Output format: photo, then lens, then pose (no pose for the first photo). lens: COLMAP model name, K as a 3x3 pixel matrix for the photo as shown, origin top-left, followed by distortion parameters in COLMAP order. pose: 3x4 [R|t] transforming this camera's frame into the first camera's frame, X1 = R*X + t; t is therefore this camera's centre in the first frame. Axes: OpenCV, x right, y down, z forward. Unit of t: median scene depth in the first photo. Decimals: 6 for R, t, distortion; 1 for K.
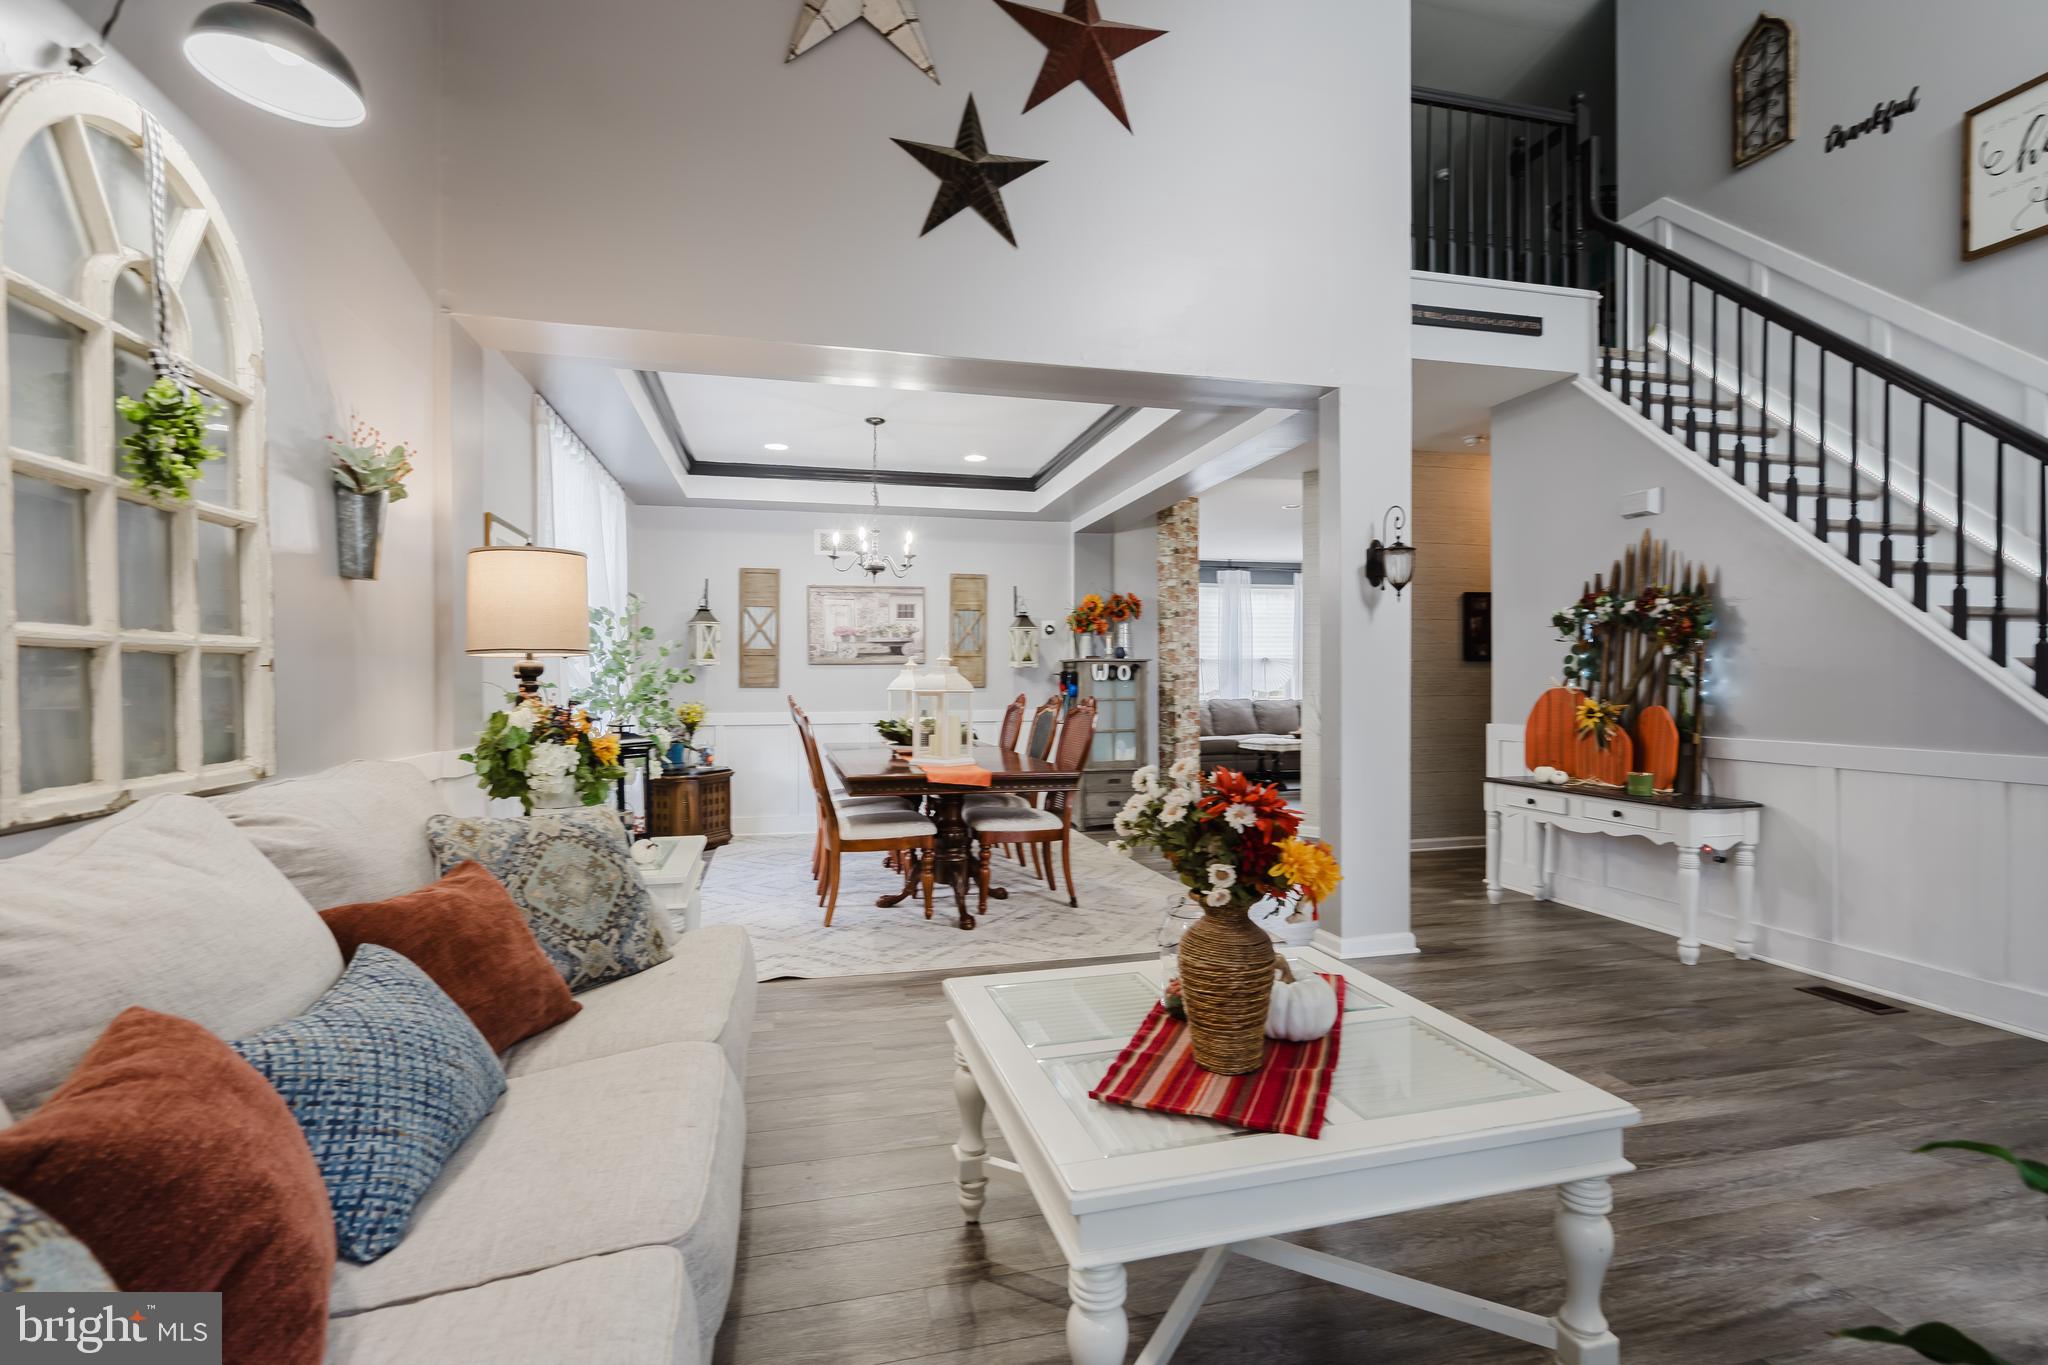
lens RADIAL K [[939.8, 0, 1024.4], [0, 939.8, 667.4], [0, 0, 1]] dist [0.000364, 0.000767]
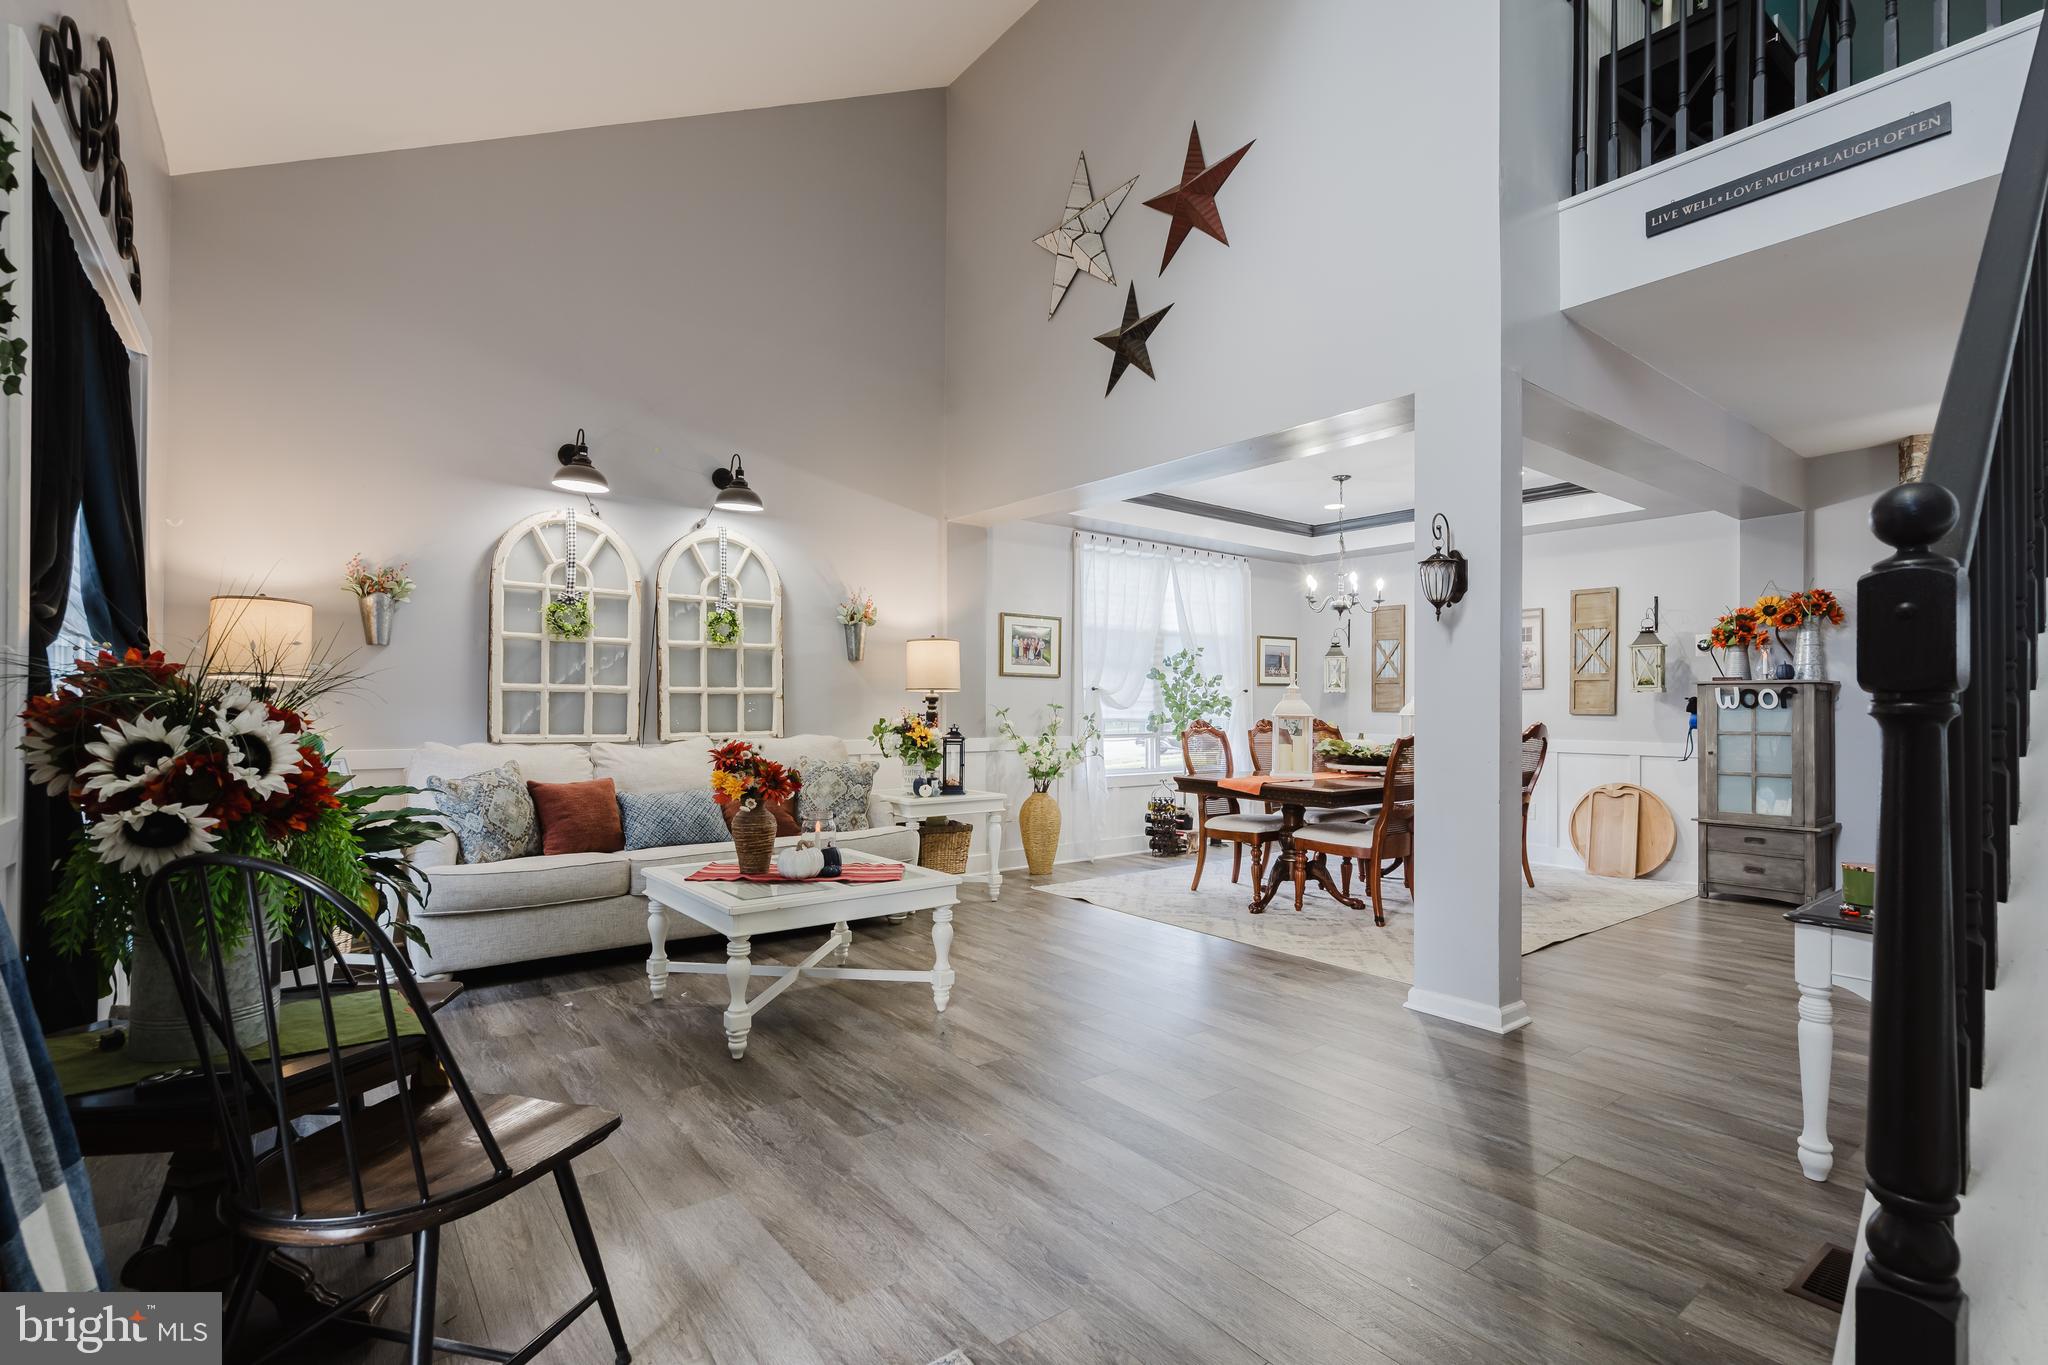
lens RADIAL K [[939.8, 0, 1024.4], [0, 939.8, 667.4], [0, 0, 1]] dist [0.000364, 0.000767]
pose [[0.401740, -0.031807, -0.915201, 0.829882], [0.007404, 0.999477, -0.031485, 0.000410], [0.915724, 0.005873, 0.401765, 0.220426]]
